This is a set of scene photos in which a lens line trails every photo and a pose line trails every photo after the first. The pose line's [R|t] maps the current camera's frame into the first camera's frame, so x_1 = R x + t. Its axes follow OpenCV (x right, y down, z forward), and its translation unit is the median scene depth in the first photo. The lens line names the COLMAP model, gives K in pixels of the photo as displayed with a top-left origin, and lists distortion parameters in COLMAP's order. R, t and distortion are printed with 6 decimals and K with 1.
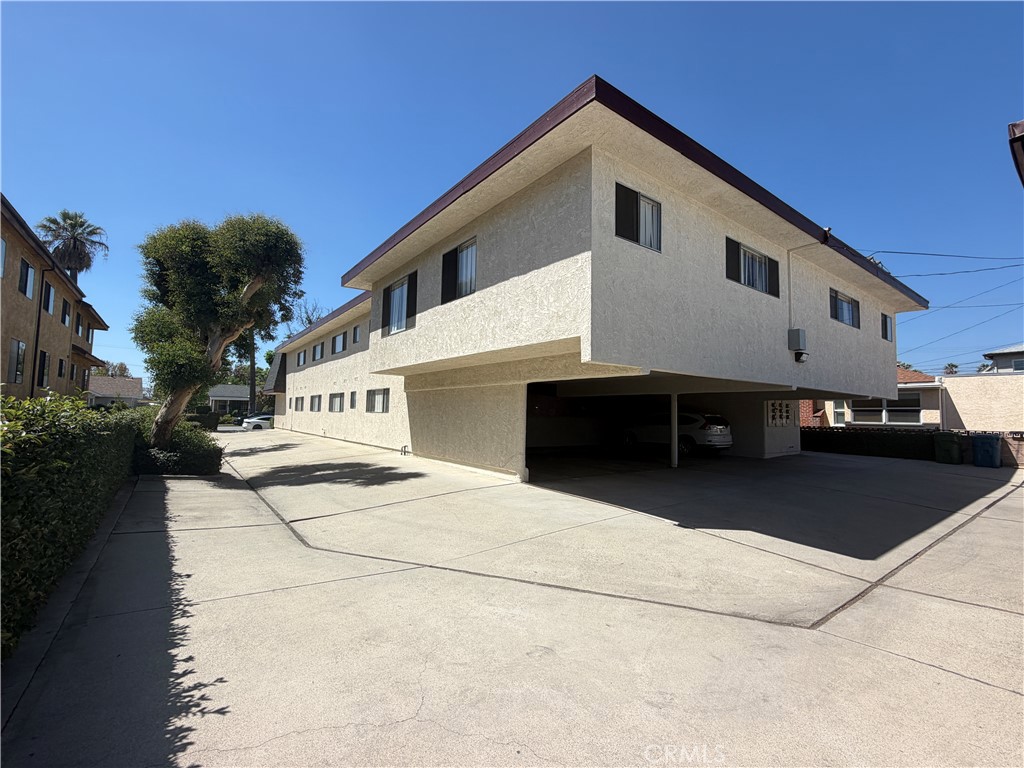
lens RADIAL K [[449.0, 0, 513.9], [0, 449.0, 383.2], [0, 0, 1]] dist [0.005635, -0.000039]
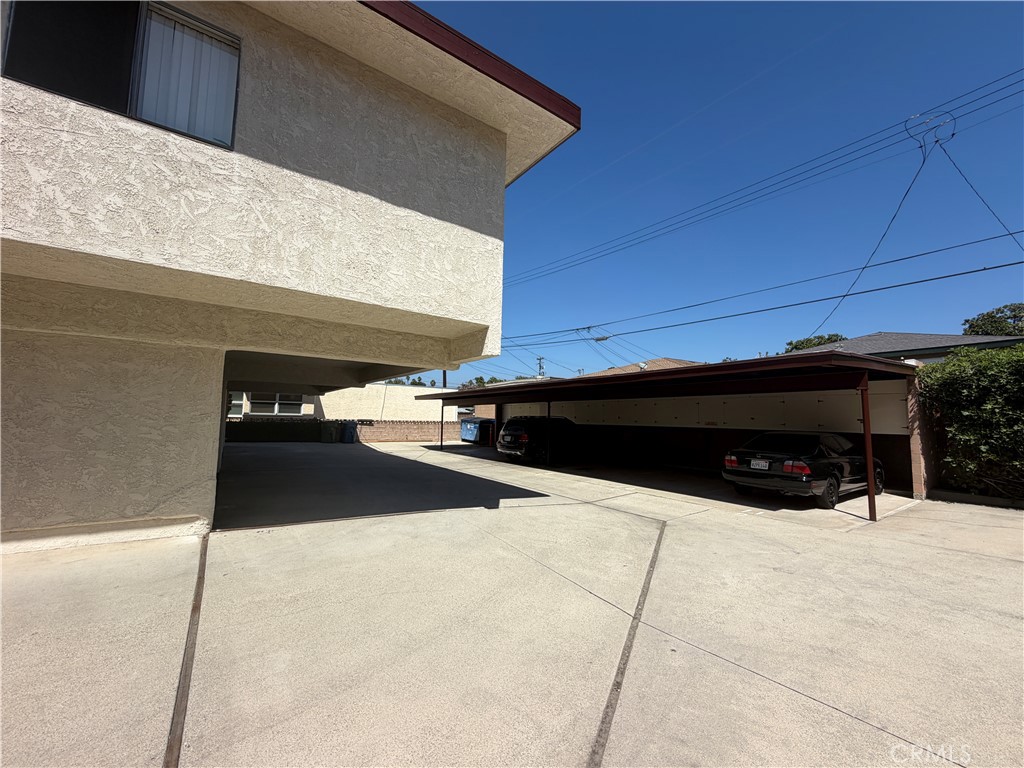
lens RADIAL K [[408.0, 0, 511.1], [0, 408.0, 383.5], [0, 0, 1]] dist [-0.001252, 0.000366]
pose [[0.041051, 0.069387, 0.996745, -0.483136], [-0.089277, 0.993850, -0.065509, 0.045381], [-0.995161, -0.086297, 0.046994, 0.651911]]
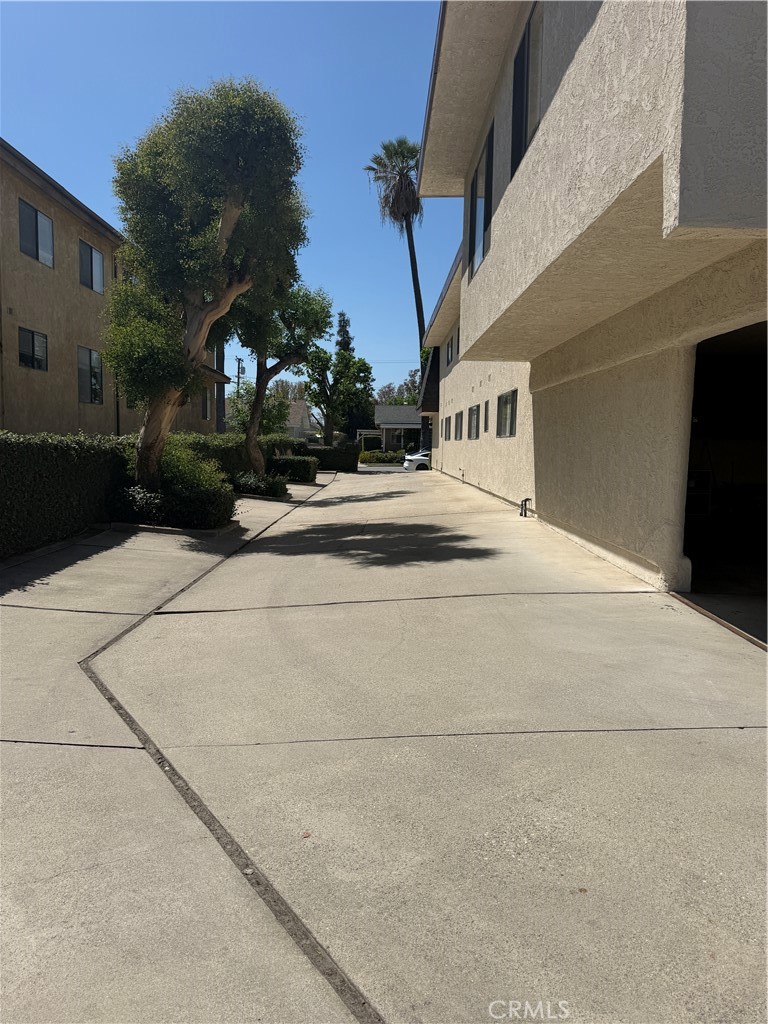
lens RADIAL K [[773.9, 0, 385.5], [0, 773.9, 511.5], [0, 0, 1]] dist [0.042843, -0.014576]
pose [[0.804449, 0.045727, -0.592259, 0.234997], [0.040928, 0.990397, 0.132058, 0.046066], [0.592610, -0.130474, 0.794853, 0.301740]]
